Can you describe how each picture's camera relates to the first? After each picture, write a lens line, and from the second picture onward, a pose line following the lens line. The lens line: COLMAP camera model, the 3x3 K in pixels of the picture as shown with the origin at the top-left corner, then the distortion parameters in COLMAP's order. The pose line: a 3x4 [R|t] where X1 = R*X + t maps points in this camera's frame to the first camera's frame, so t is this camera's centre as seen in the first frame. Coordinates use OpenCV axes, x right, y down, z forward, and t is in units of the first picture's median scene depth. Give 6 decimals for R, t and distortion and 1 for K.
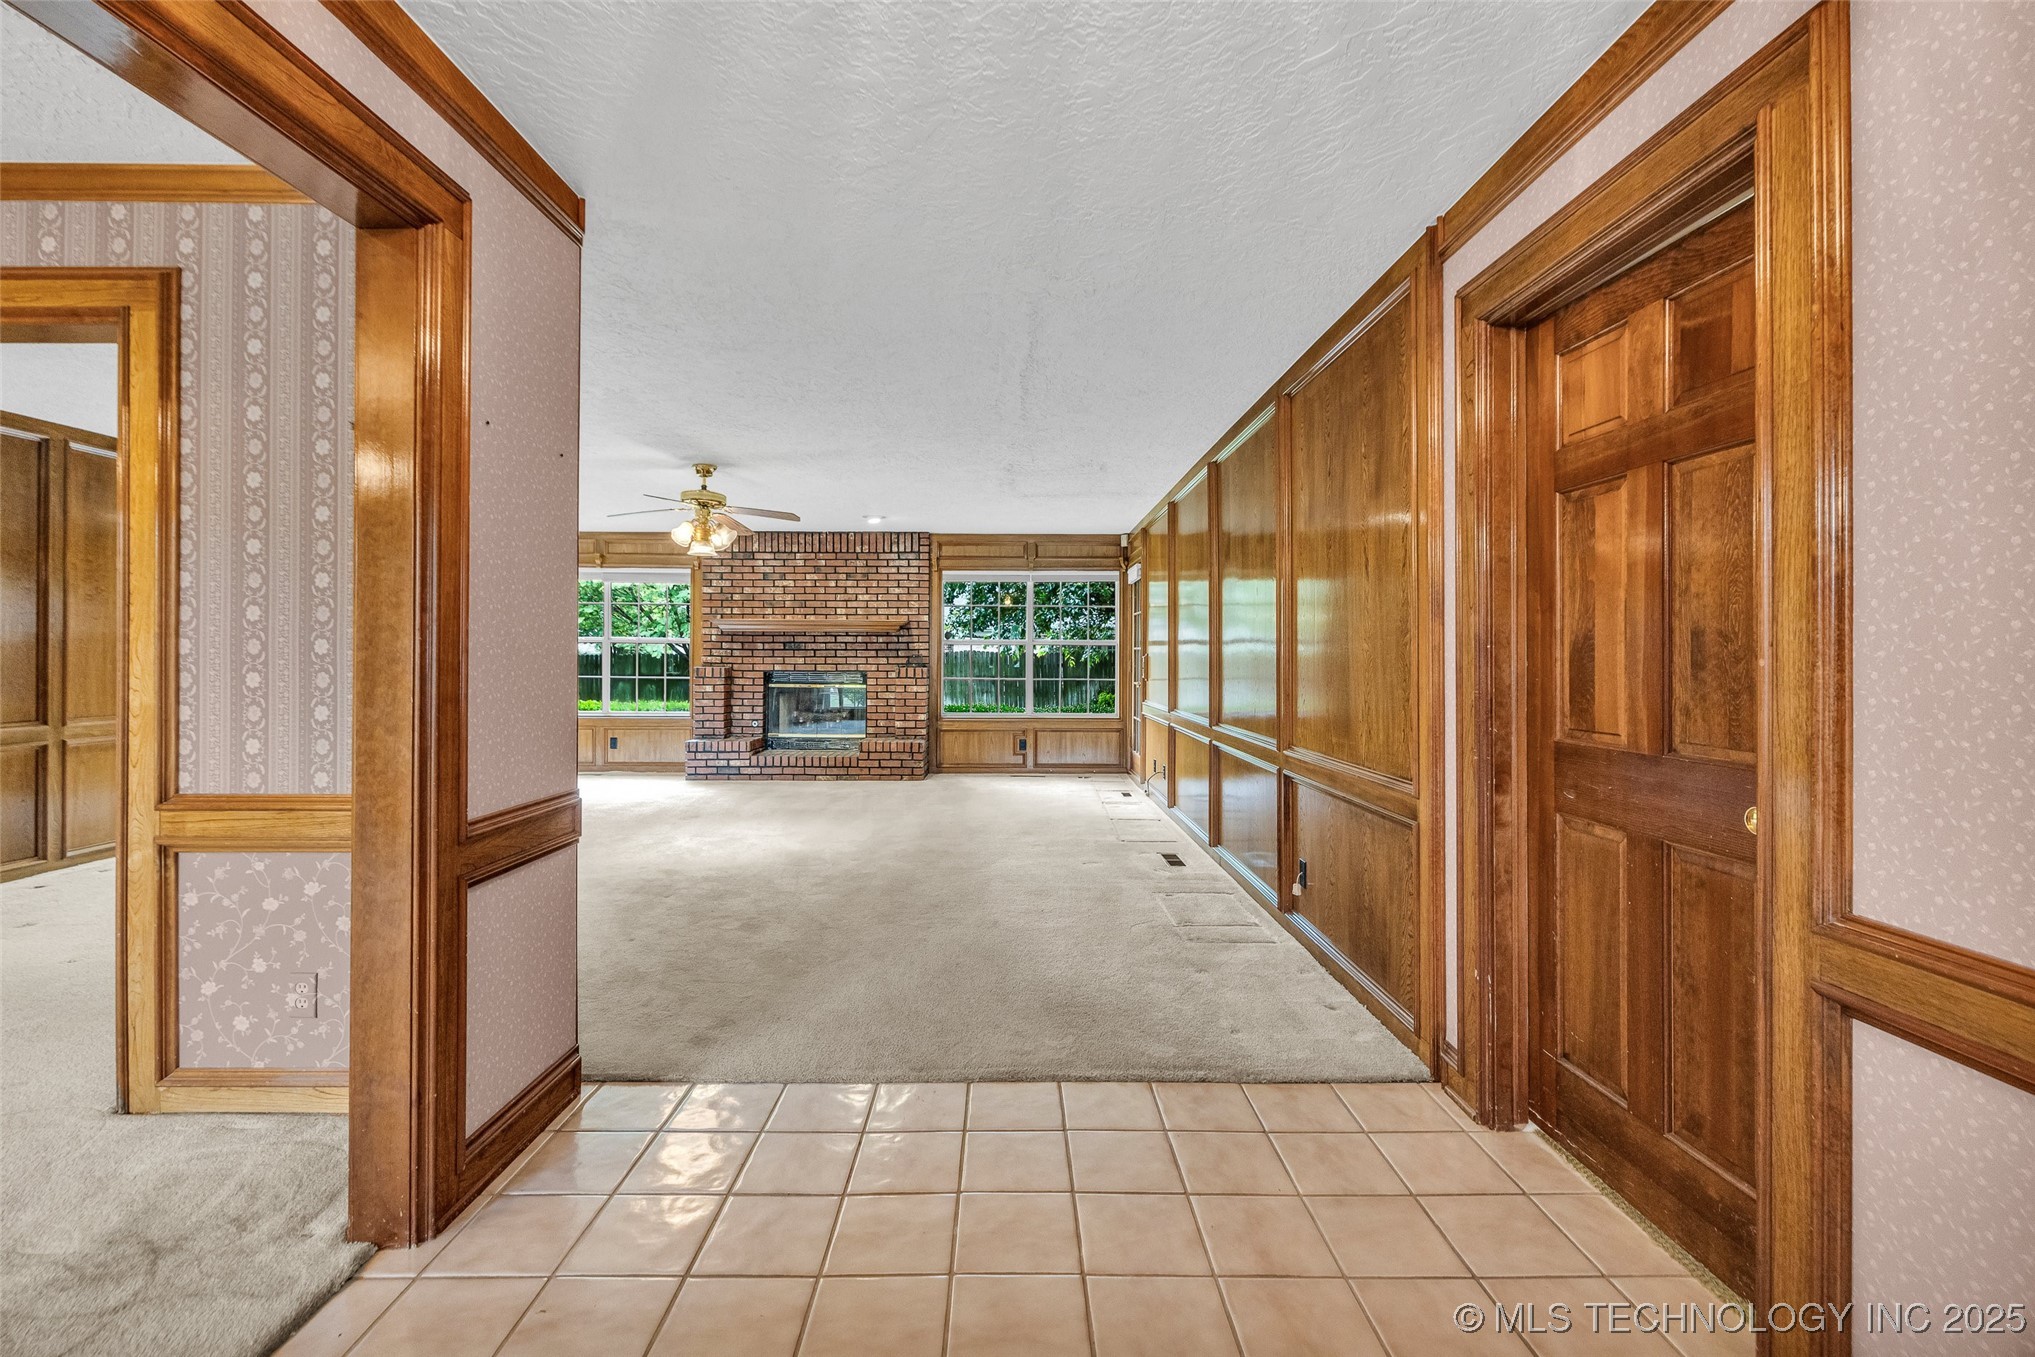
lens RADIAL K [[860.8, 0, 1021.6], [0, 860.8, 661.5], [0, 0, 1]] dist [-0.003216, 0.001152]
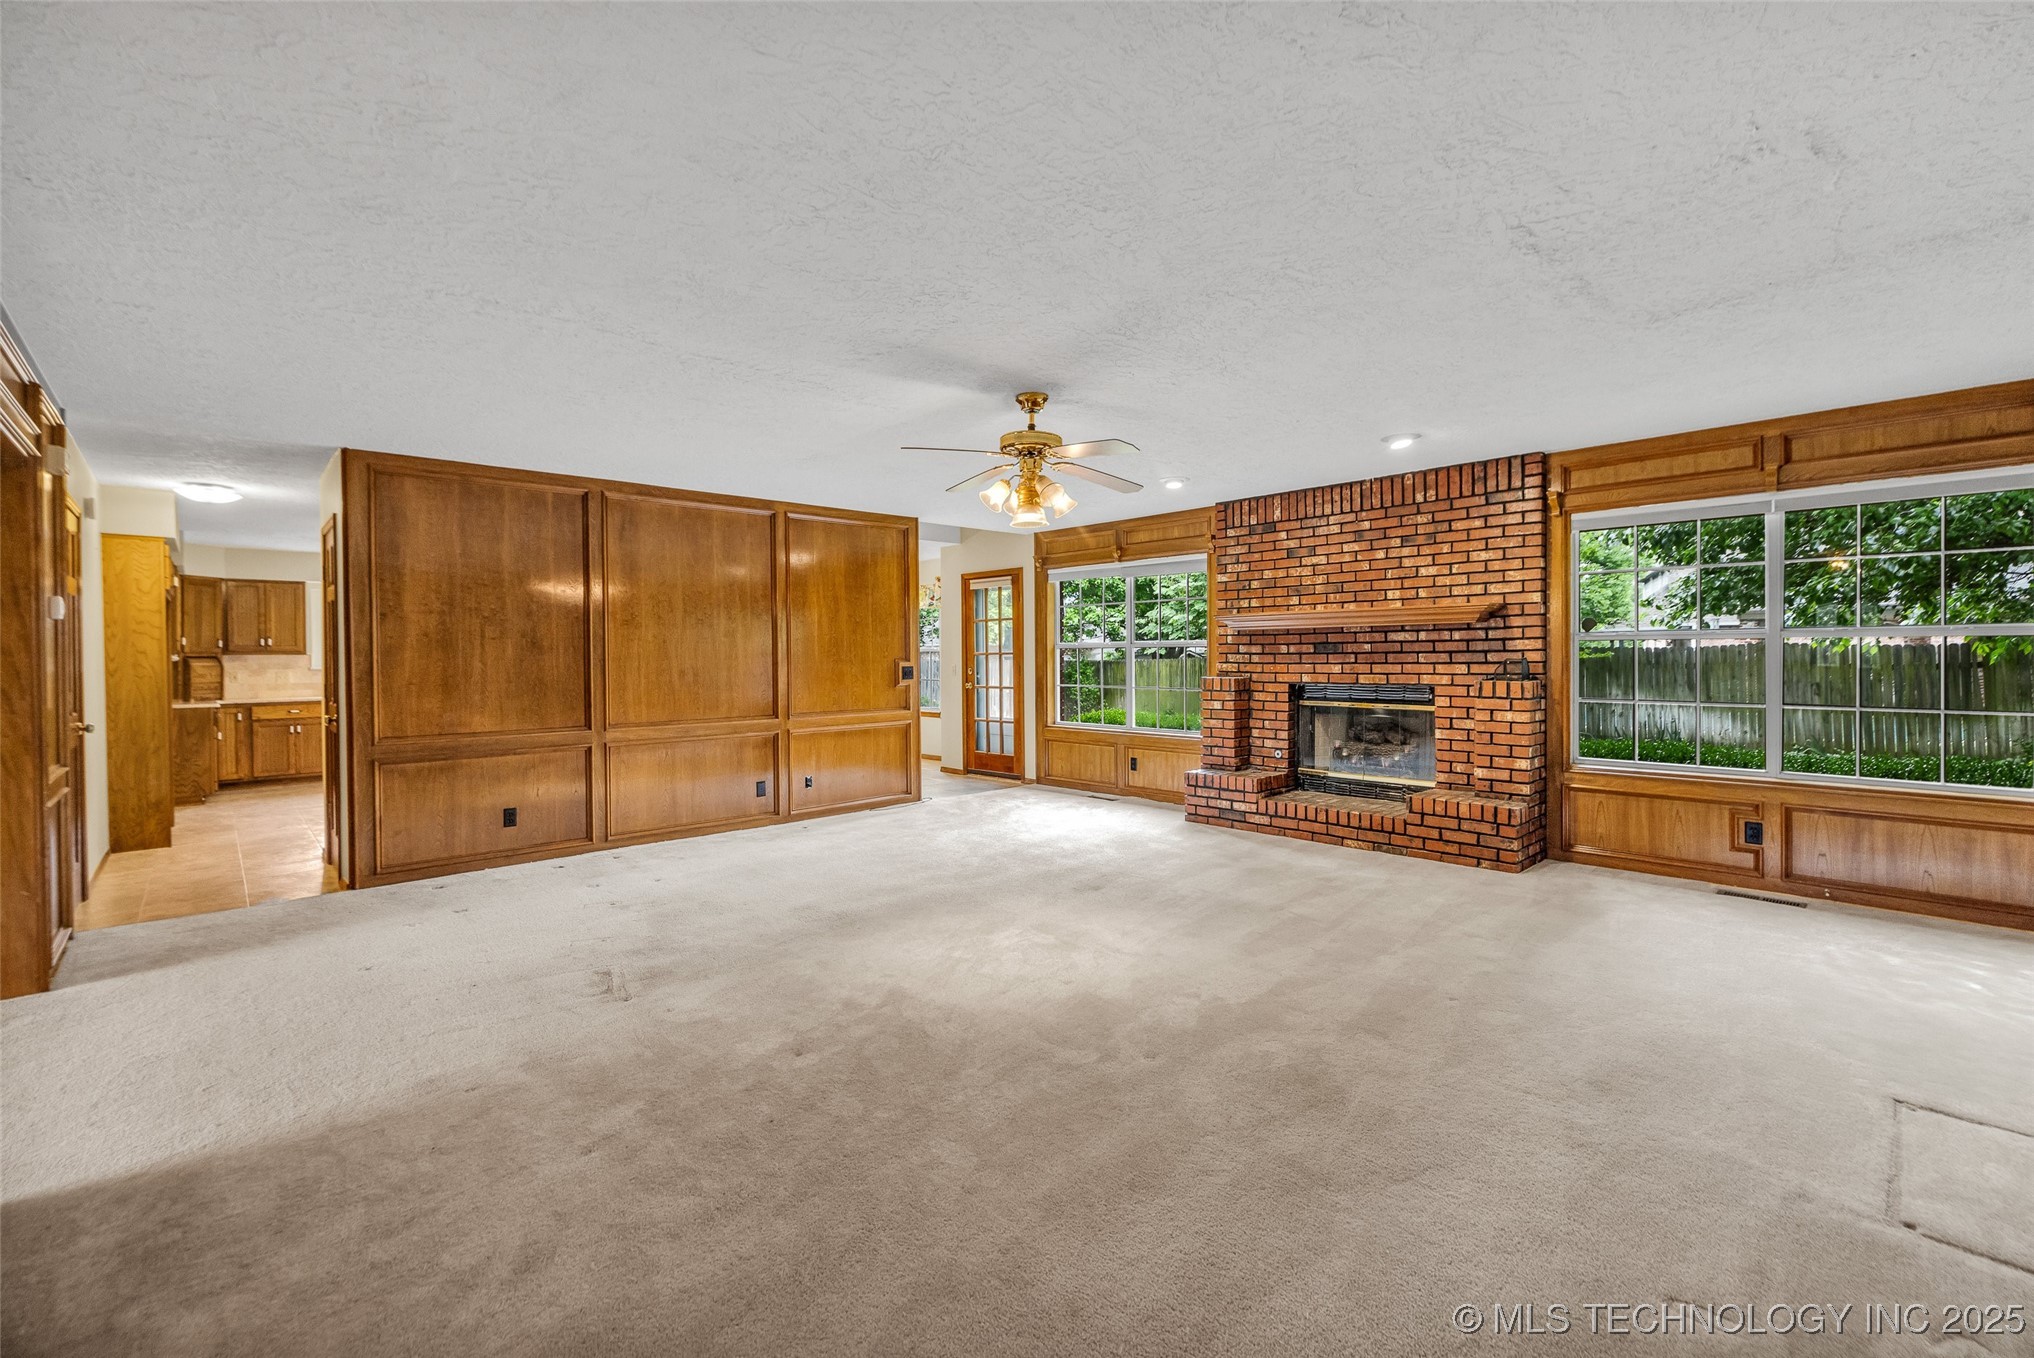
lens RADIAL K [[869.5, 0, 1015.5], [0, 869.5, 663.2], [0, 0, 1]] dist [0.001847, 0.000288]
pose [[0.674051, -0.003519, -0.738676, 0.090098], [0.008279, 0.999962, 0.002791, -0.009661], [0.738638, -0.007997, 0.674055, 0.330160]]
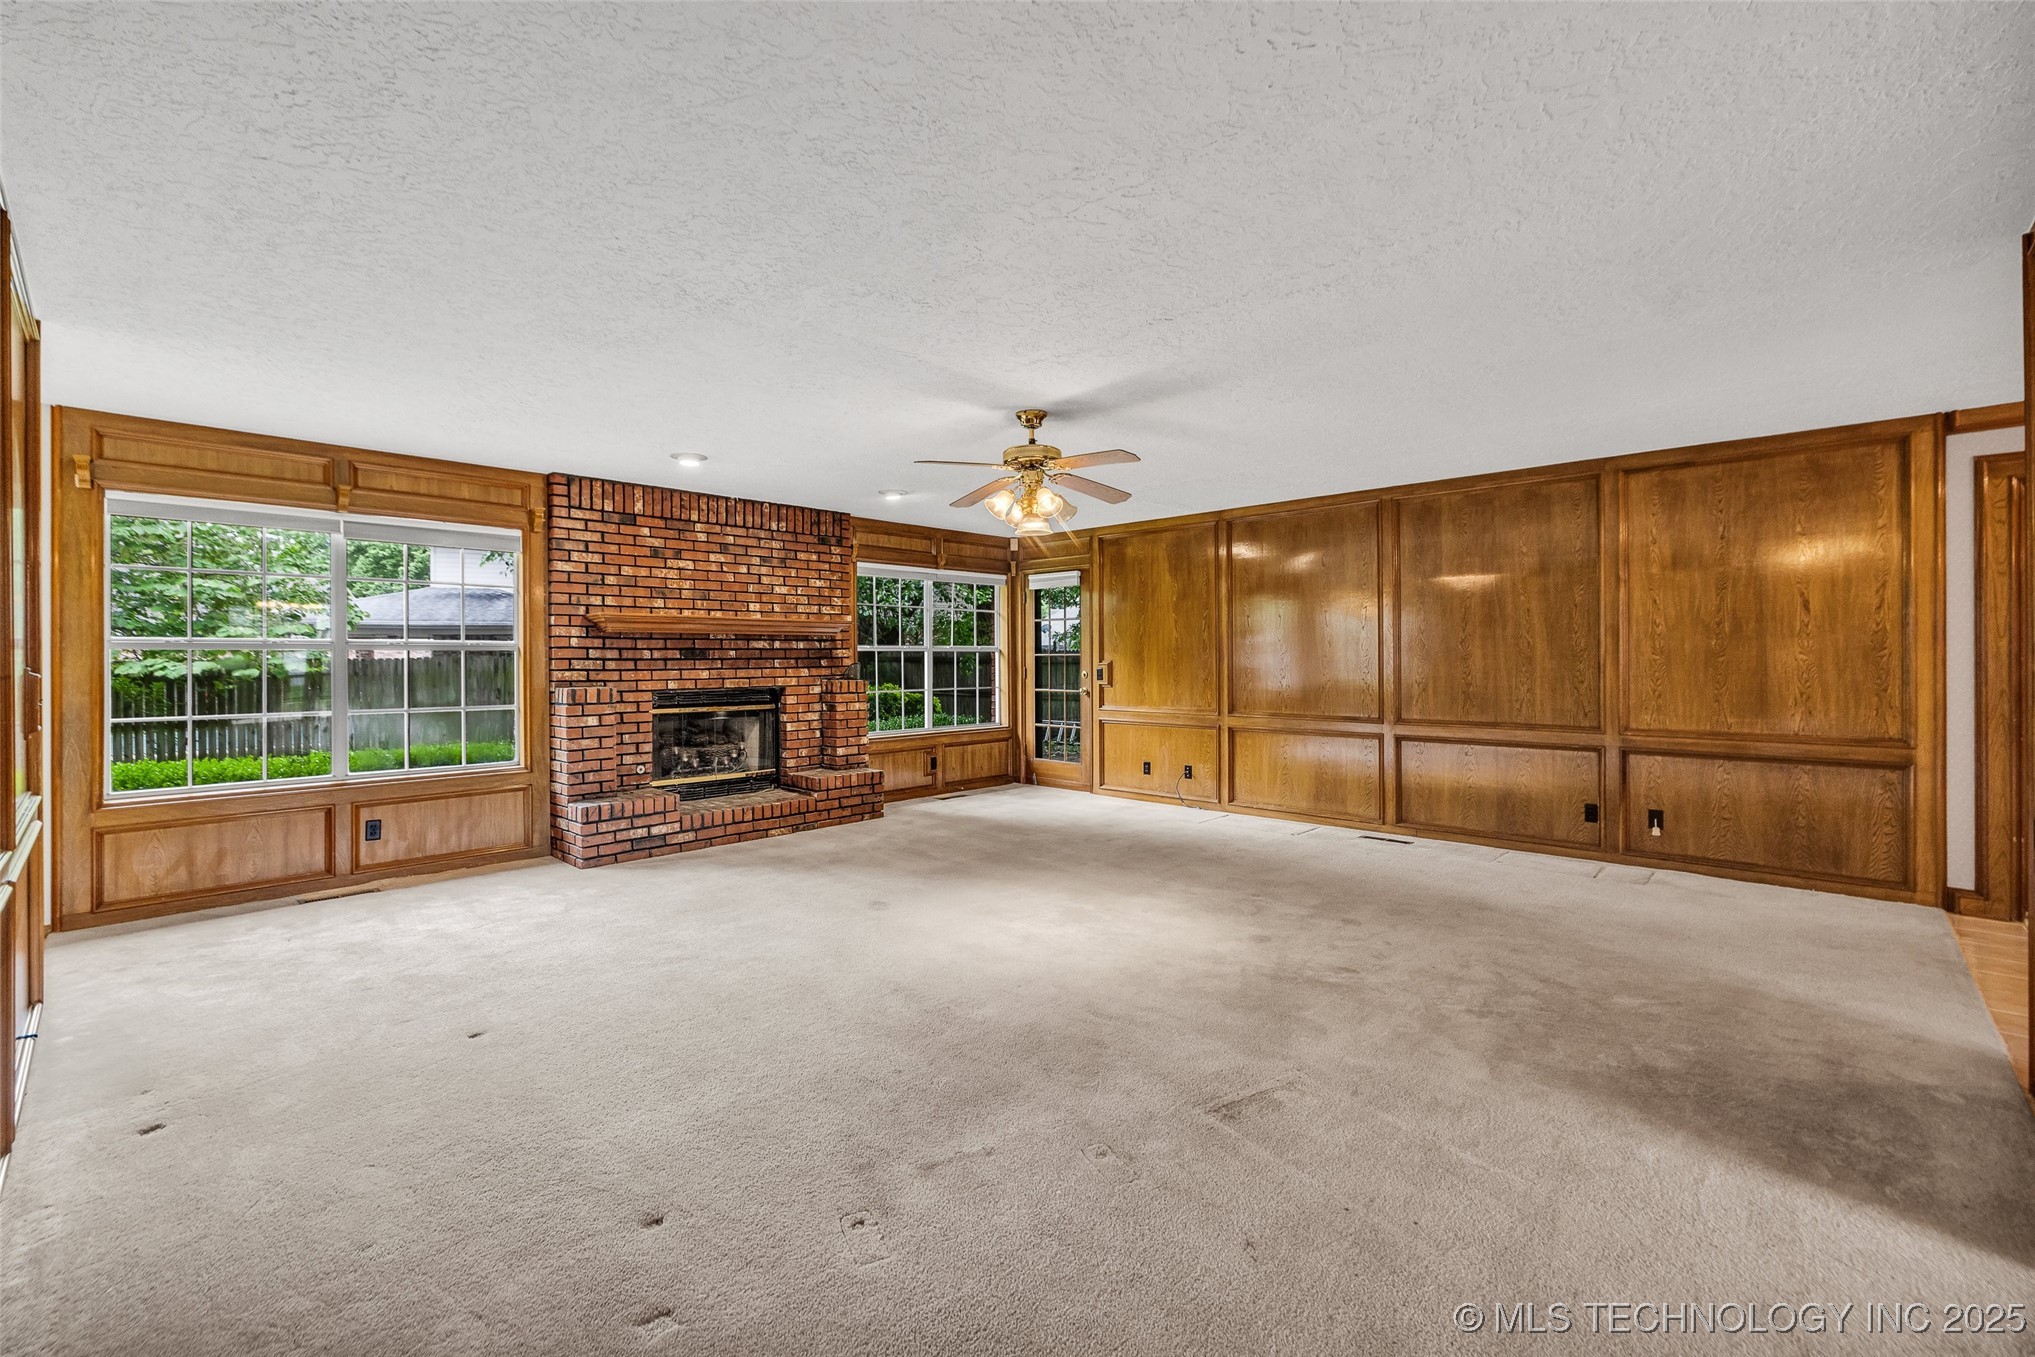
lens RADIAL K [[860.8, 0, 1021.6], [0, 860.8, 661.5], [0, 0, 1]] dist [-0.003216, 0.001152]
pose [[0.694740, -0.010724, 0.719181, -0.586137], [0.011069, 0.999930, 0.004218, -0.011823], [-0.719176, 0.005030, 0.694810, 0.316793]]
